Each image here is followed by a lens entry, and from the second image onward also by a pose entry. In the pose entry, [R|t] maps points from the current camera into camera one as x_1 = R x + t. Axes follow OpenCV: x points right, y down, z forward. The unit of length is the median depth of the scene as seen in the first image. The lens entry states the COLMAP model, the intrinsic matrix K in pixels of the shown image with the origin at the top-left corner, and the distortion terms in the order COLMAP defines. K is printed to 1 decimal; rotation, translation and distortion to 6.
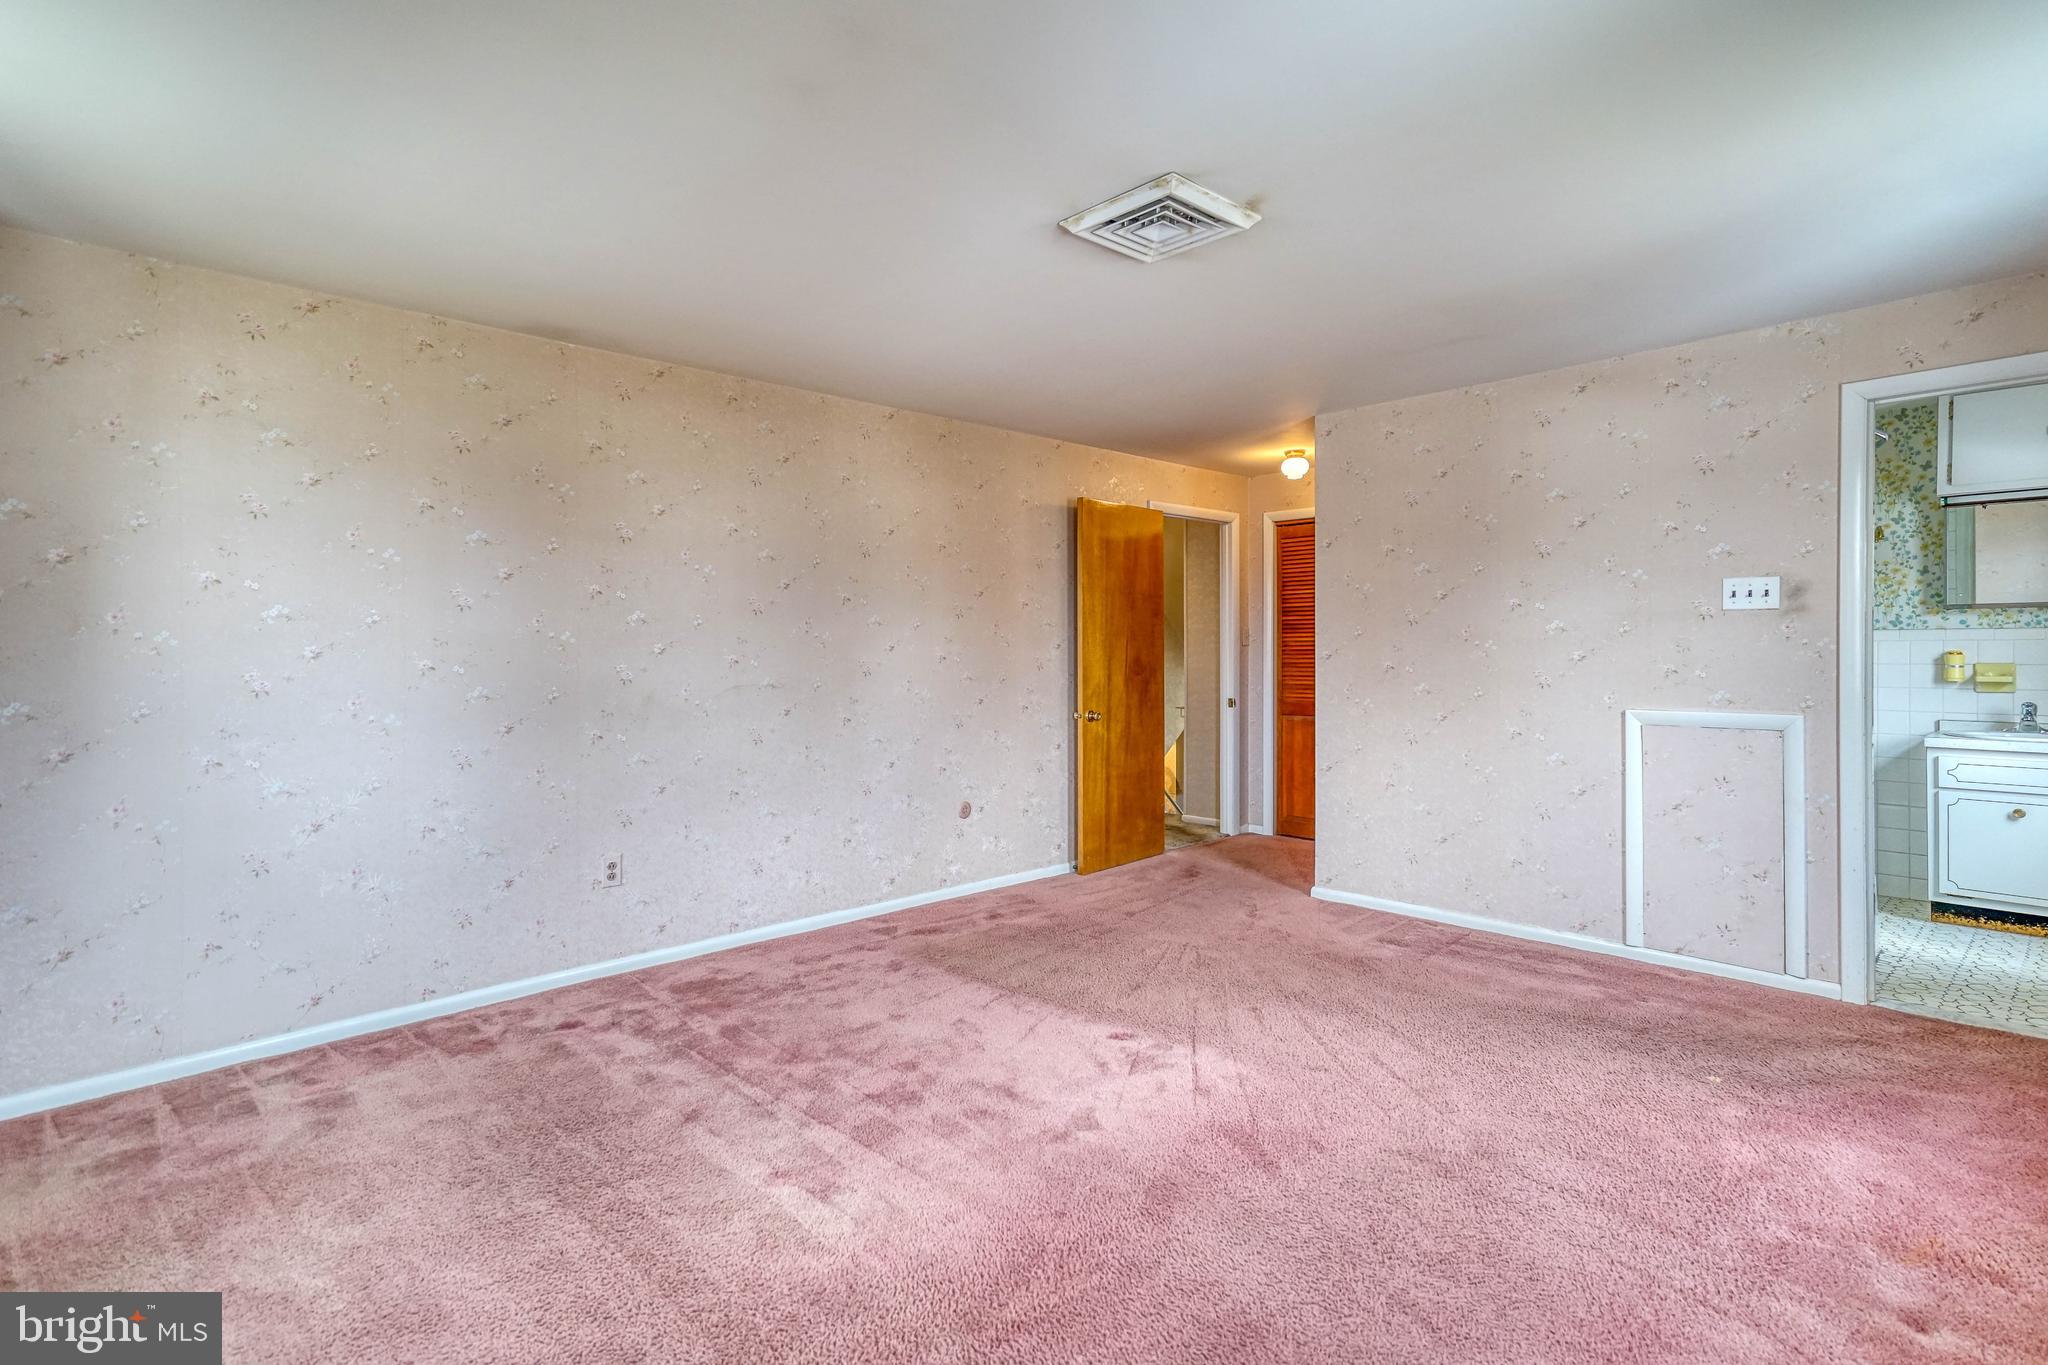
lens RADIAL K [[985.3, 0, 1020.2], [0, 985.3, 664.5], [0, 0, 1]] dist [0.018482, 0.000611]
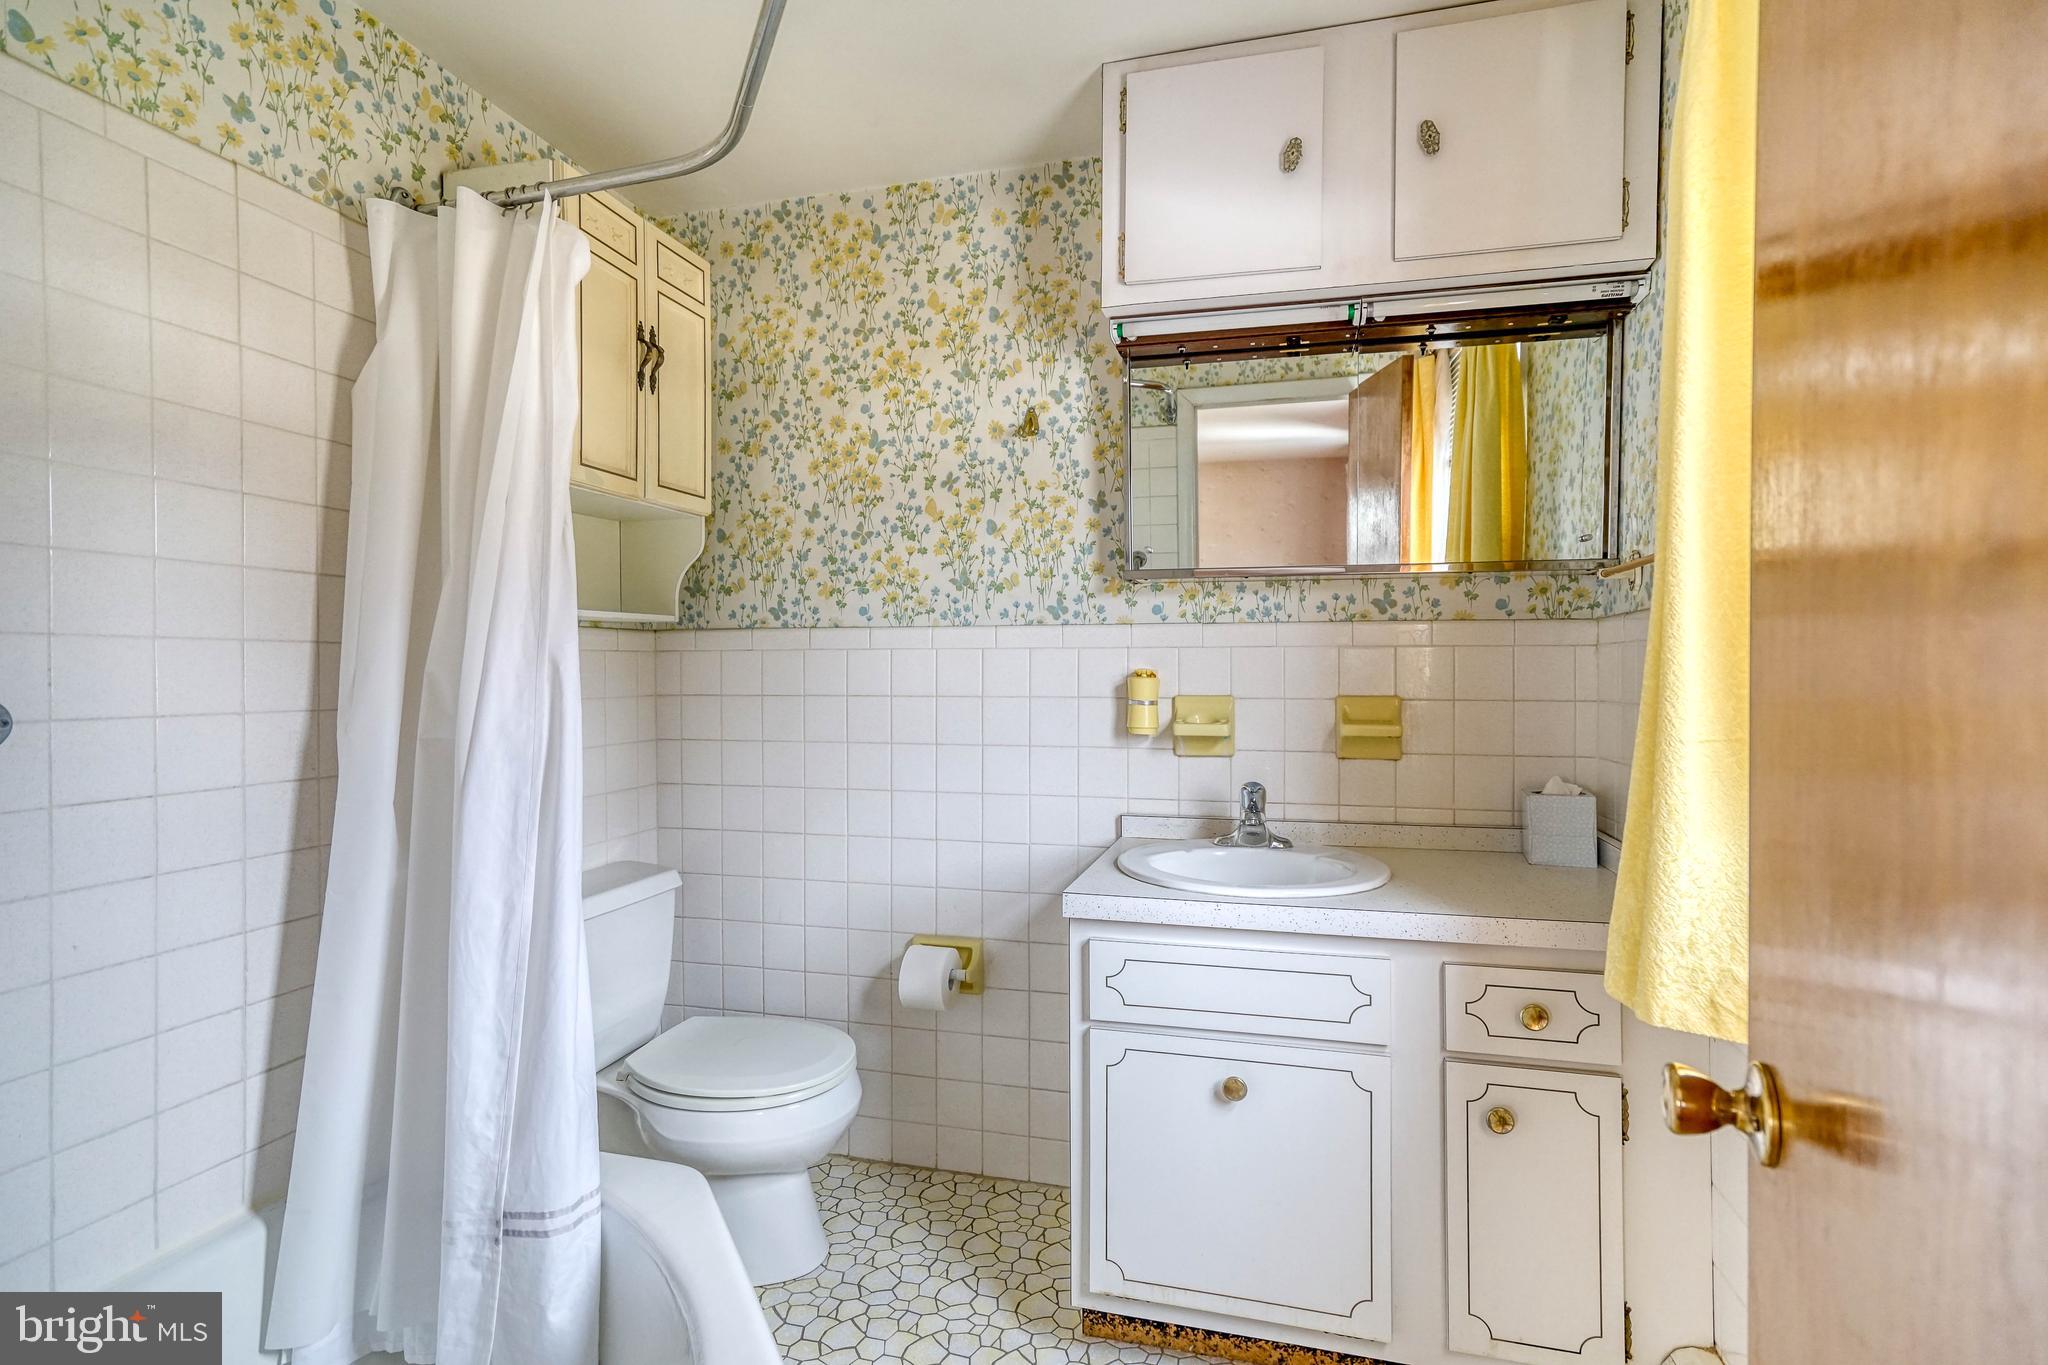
lens RADIAL K [[928.9, 0, 1030.7], [0, 928.9, 680.1], [0, 0, 1]] dist [0.003463, 0.003007]
pose [[0.852847, -0.001835, 0.522157, 0.652610], [0.002583, 0.999996, -0.000703, -0.008447], [-0.522154, 0.001948, 0.852849, 0.647837]]
